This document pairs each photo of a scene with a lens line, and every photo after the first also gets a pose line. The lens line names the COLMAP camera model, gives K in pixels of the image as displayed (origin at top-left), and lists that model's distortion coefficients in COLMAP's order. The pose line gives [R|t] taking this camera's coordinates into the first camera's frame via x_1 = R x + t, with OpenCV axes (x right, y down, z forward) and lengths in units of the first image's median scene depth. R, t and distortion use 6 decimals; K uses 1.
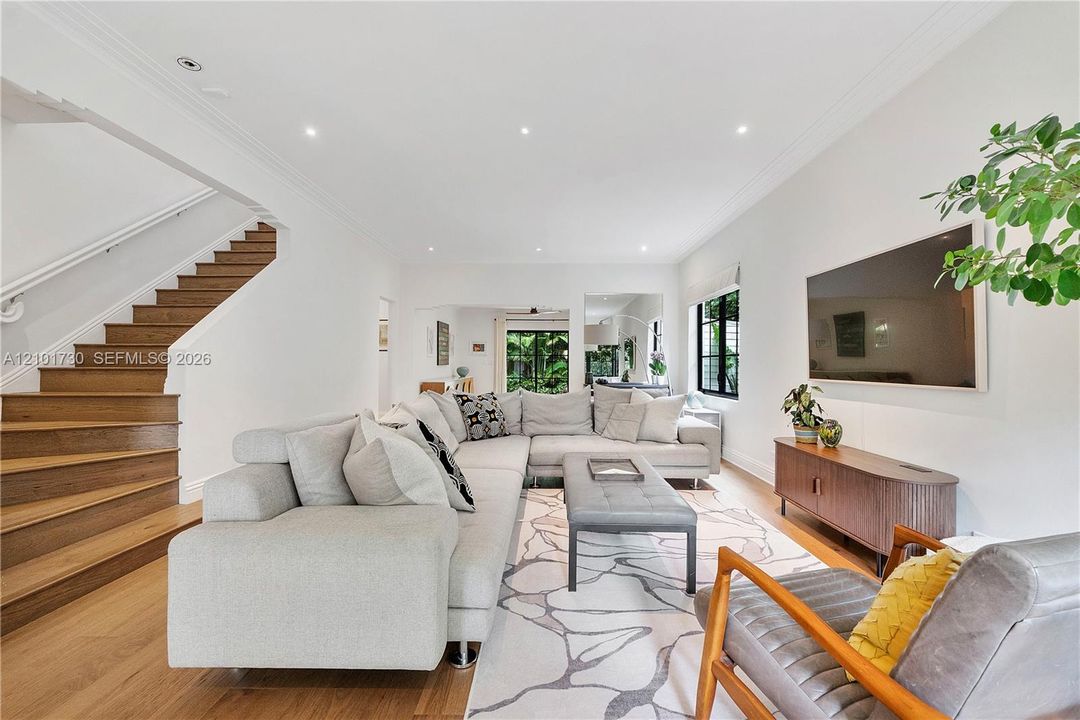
lens RADIAL K [[457.9, 0, 535.4], [0, 457.9, 363.7], [0, 0, 1]] dist [-0.007602, 0.000052]
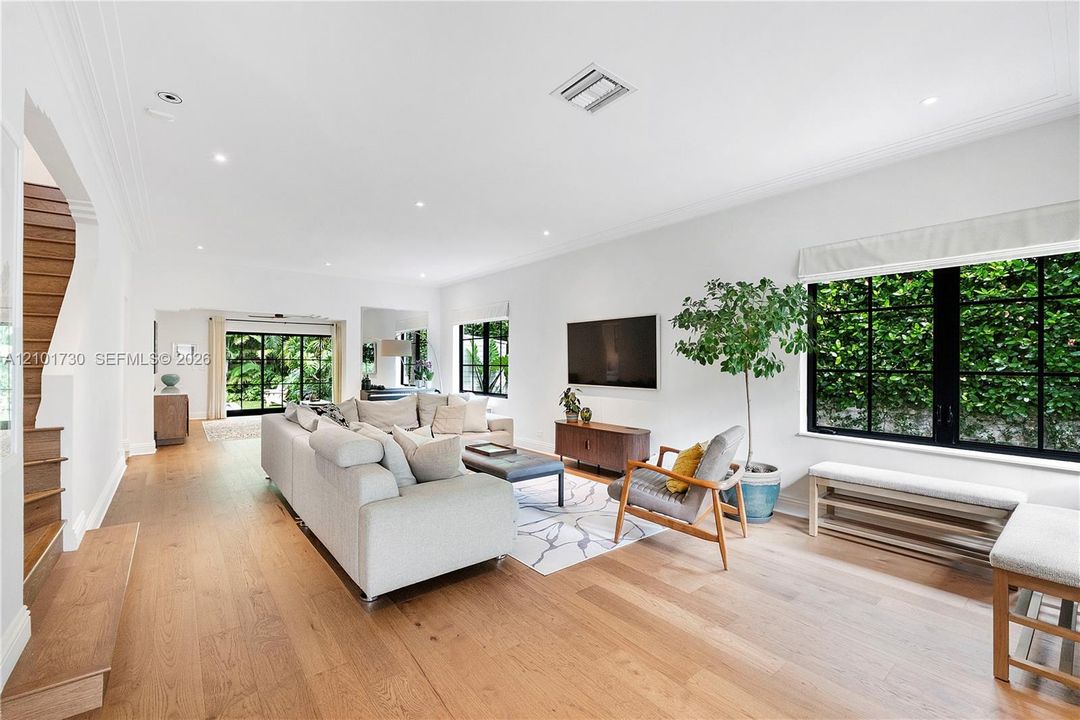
lens RADIAL K [[457.9, 0, 535.4], [0, 457.9, 363.7], [0, 0, 1]] dist [-0.007602, 0.000052]
pose [[0.774548, -0.005217, 0.632494, -0.613514], [0.001987, 0.999981, 0.005814, -0.056444], [-0.632512, -0.003246, 0.774543, -0.244040]]
